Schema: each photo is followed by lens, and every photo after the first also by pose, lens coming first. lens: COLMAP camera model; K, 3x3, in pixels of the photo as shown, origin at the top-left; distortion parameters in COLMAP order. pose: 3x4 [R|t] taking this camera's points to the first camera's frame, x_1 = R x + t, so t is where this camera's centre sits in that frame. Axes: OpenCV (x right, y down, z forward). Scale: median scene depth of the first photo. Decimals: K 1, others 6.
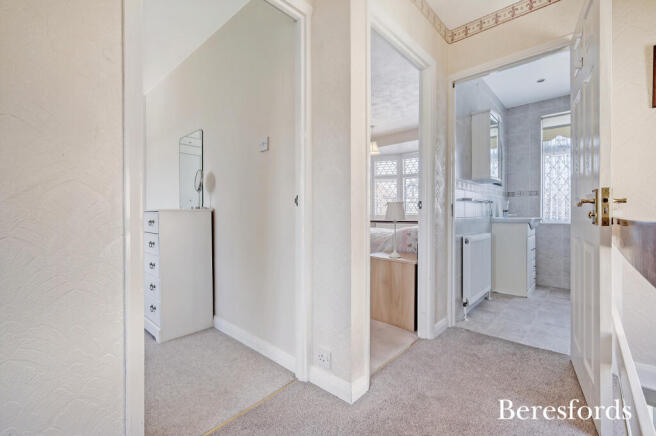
lens RADIAL K [[285.1, 0, 324.3], [0, 285.1, 215.9], [0, 0, 1]] dist [0.006354, -0.001363]
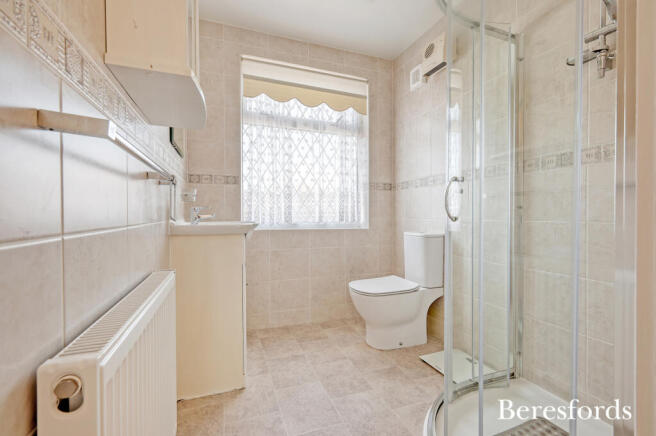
lens RADIAL K [[285.1, 0, 324.7], [0, 285.1, 218.1], [0, 0, 1]] dist [0.006354, -0.001363]
pose [[0.454946, -0.006850, 0.890493, 0.295783], [0.005453, 0.999973, 0.004906, -0.001911], [-0.890503, 0.002623, 0.454971, 0.564259]]
